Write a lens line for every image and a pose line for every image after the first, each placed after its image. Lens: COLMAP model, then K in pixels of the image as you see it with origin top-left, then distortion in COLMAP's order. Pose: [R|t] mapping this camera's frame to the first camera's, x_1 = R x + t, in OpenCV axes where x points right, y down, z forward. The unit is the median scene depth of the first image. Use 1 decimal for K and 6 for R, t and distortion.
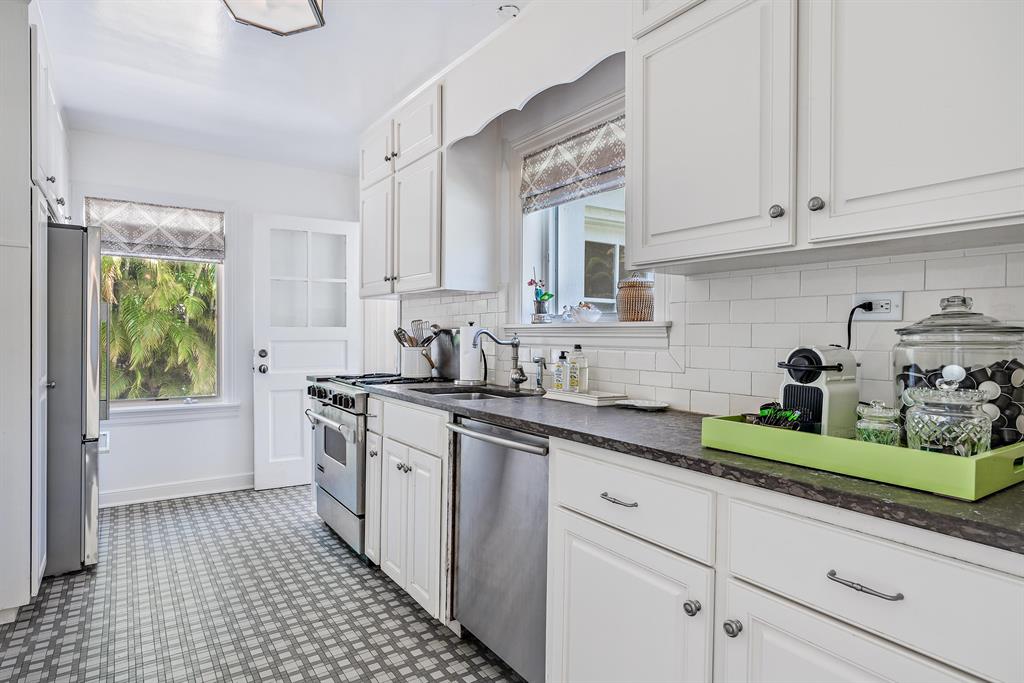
lens RADIAL K [[569.2, 0, 512.0], [0, 569.2, 341.5], [0, 0, 1]] dist [-0.004688, 0.010103]
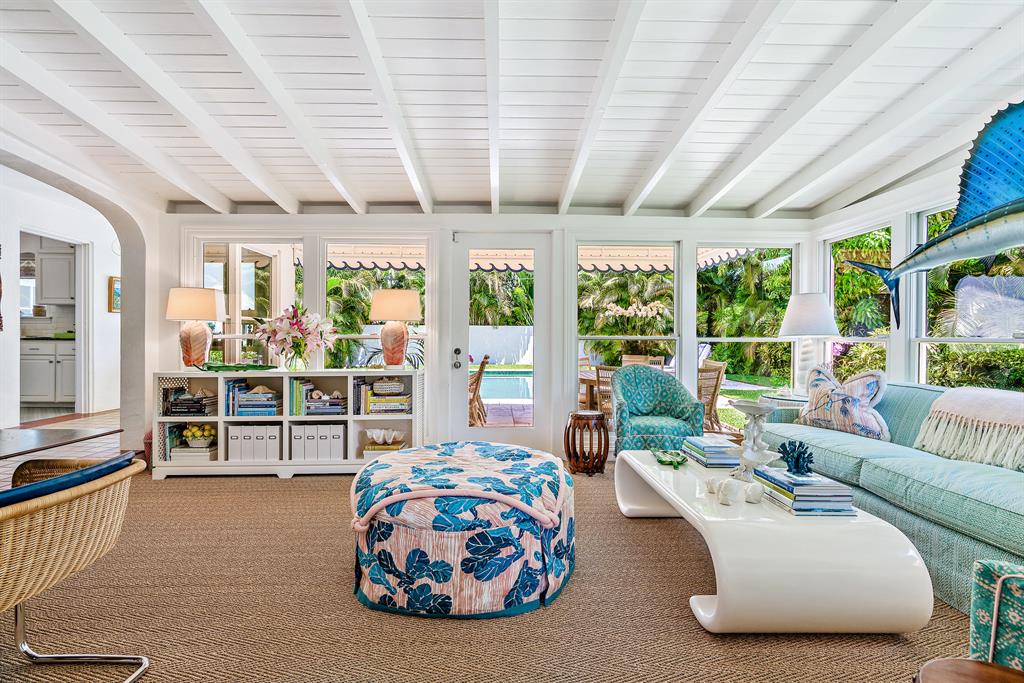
lens RADIAL K [[473.3, 0, 512.0], [0, 473.3, 341.5], [0, 0, 1]] dist [-0.003575, 0.000549]
pose [[0.547643, -0.004215, 0.836702, -0.502215], [0.007681, 0.999970, 0.000010, 0.113601], [-0.836677, 0.006422, 0.547659, -2.447720]]
